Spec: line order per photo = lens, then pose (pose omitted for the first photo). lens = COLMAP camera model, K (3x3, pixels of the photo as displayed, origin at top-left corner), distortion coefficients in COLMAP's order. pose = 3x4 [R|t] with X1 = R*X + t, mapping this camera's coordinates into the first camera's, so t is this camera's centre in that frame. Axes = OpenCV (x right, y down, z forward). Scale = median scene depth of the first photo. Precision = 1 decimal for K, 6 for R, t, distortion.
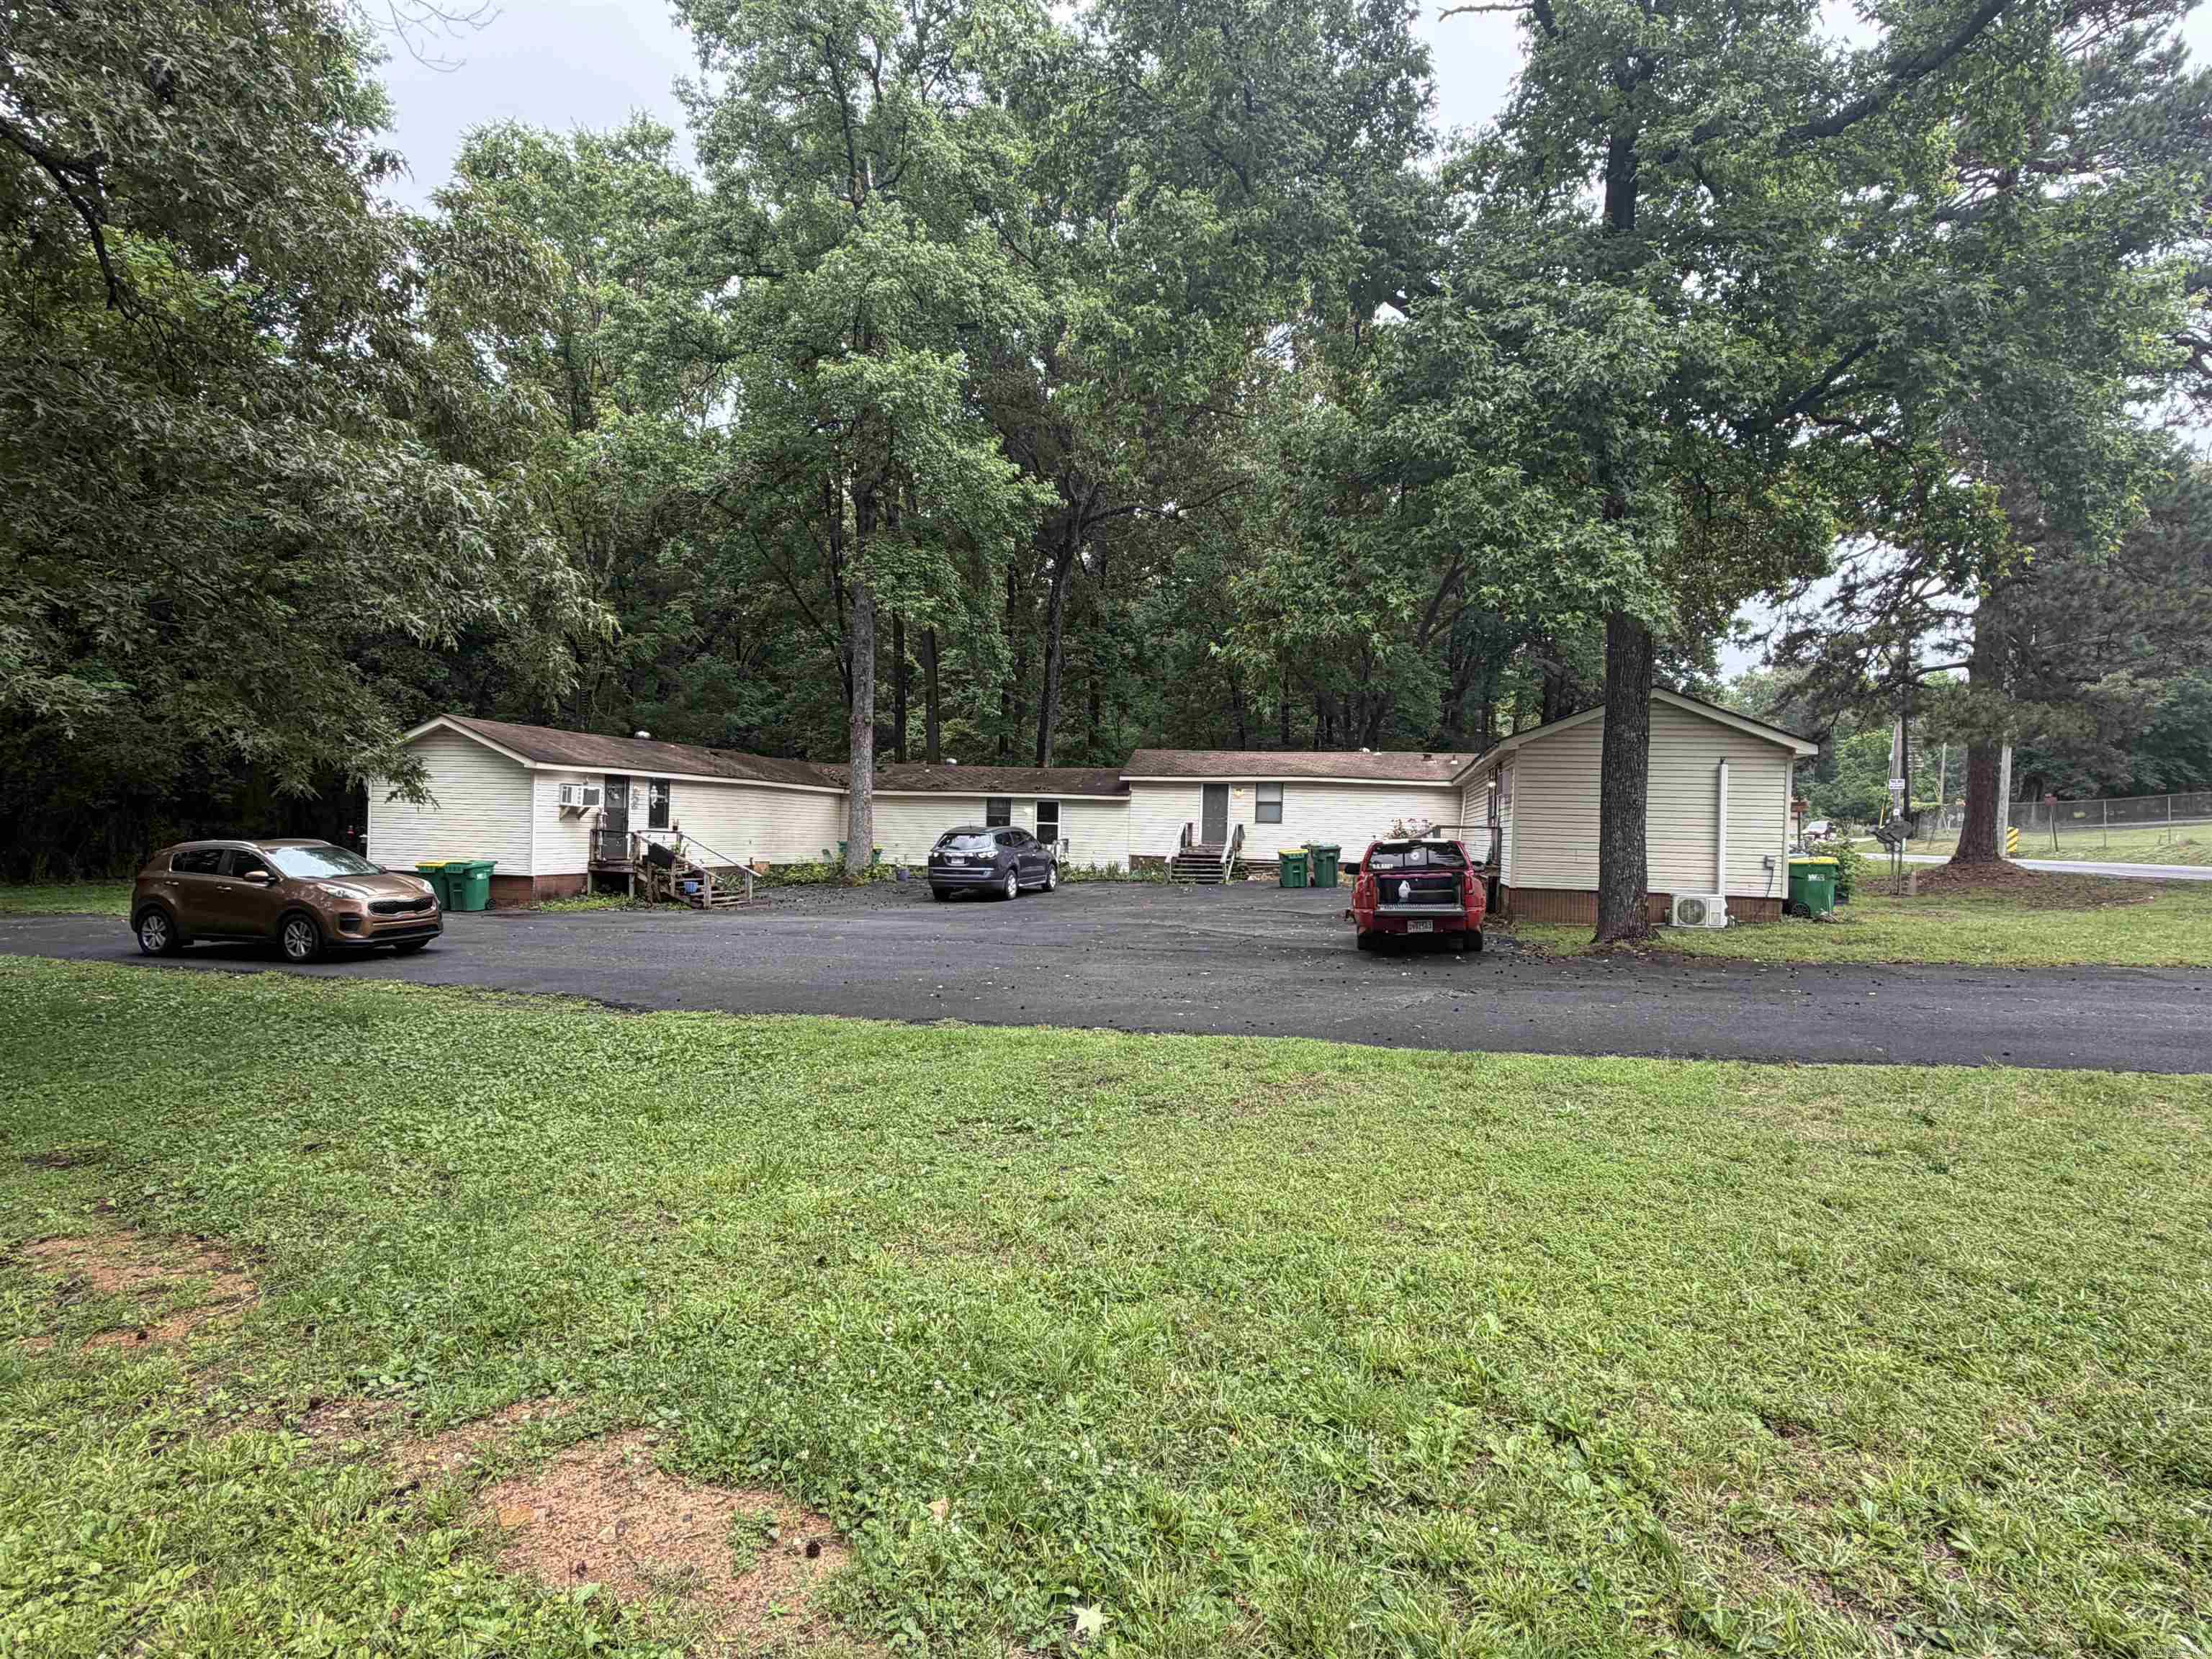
lens RADIAL K [[1149.7, 0, 1104.9], [0, 1149.7, 827.1], [0, 0, 1]] dist [-0.002385, -0.000626]
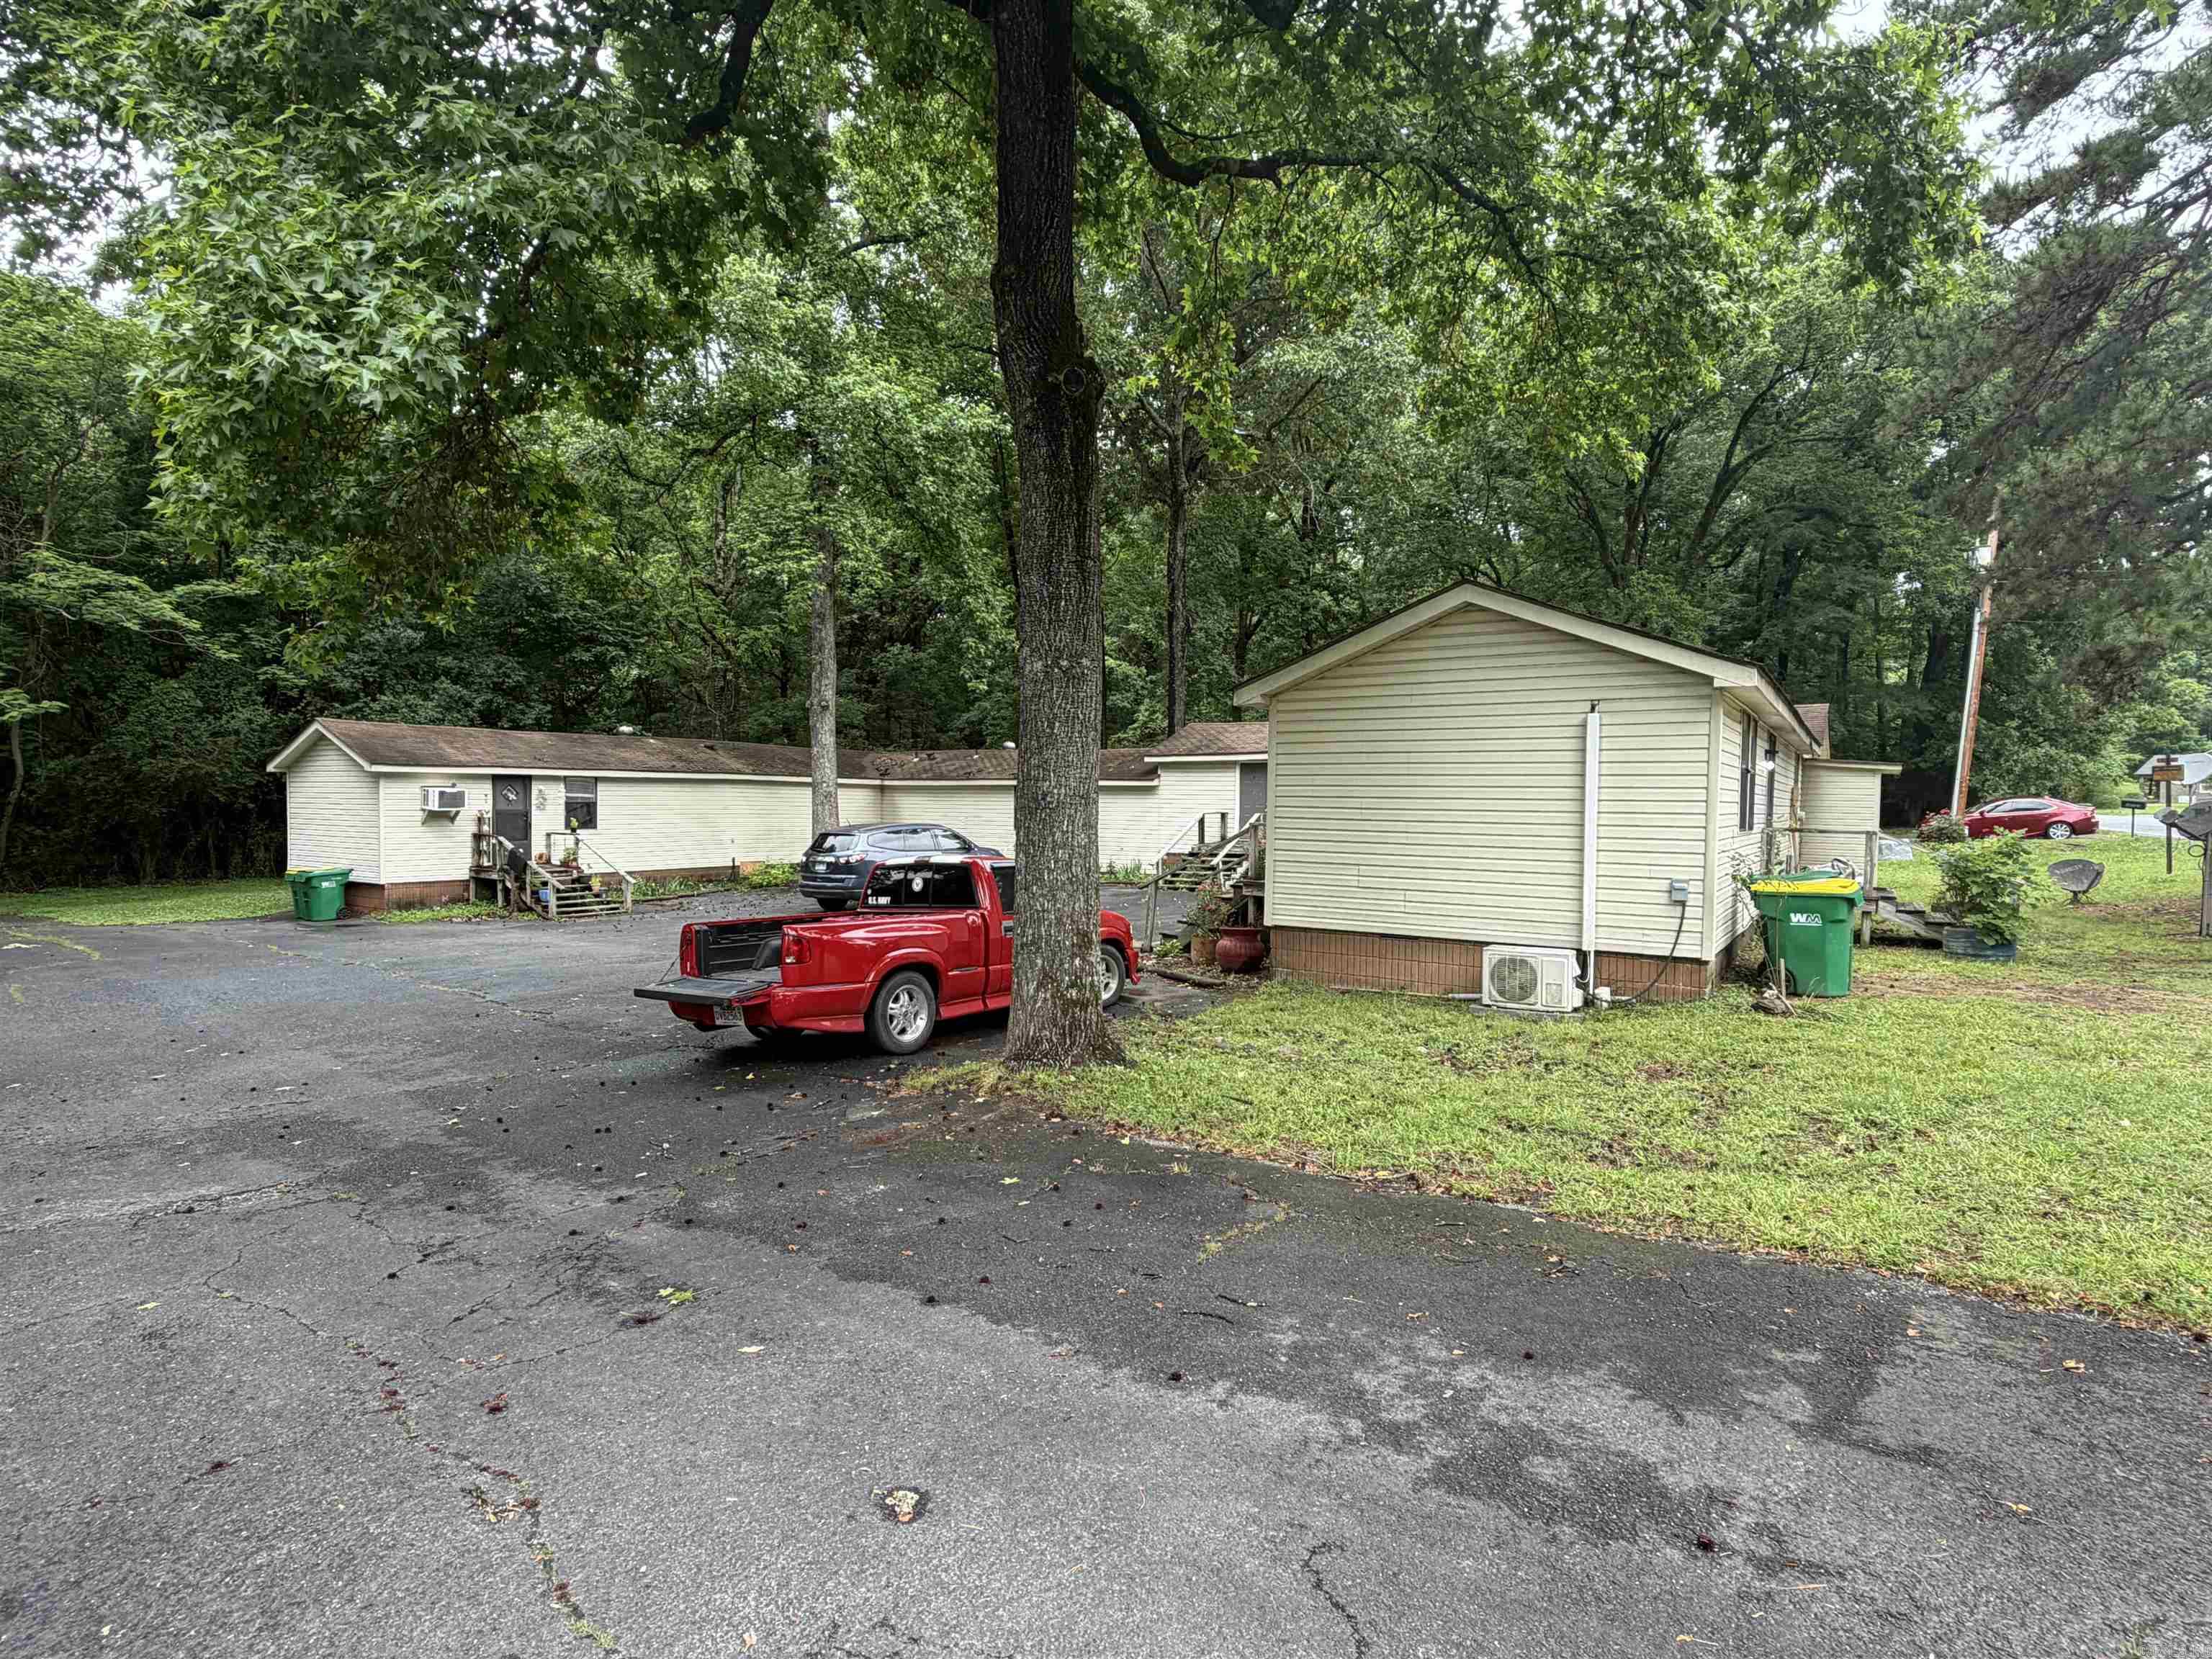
lens RADIAL K [[1149.7, 0, 1104.9], [0, 1149.7, 827.1], [0, 0, 1]] dist [-0.002385, -0.000626]
pose [[0.939569, -0.009624, -0.342225, 0.551887], [0.015461, 0.999778, 0.014332, -0.012762], [0.342011, -0.018757, 0.939509, 0.434629]]
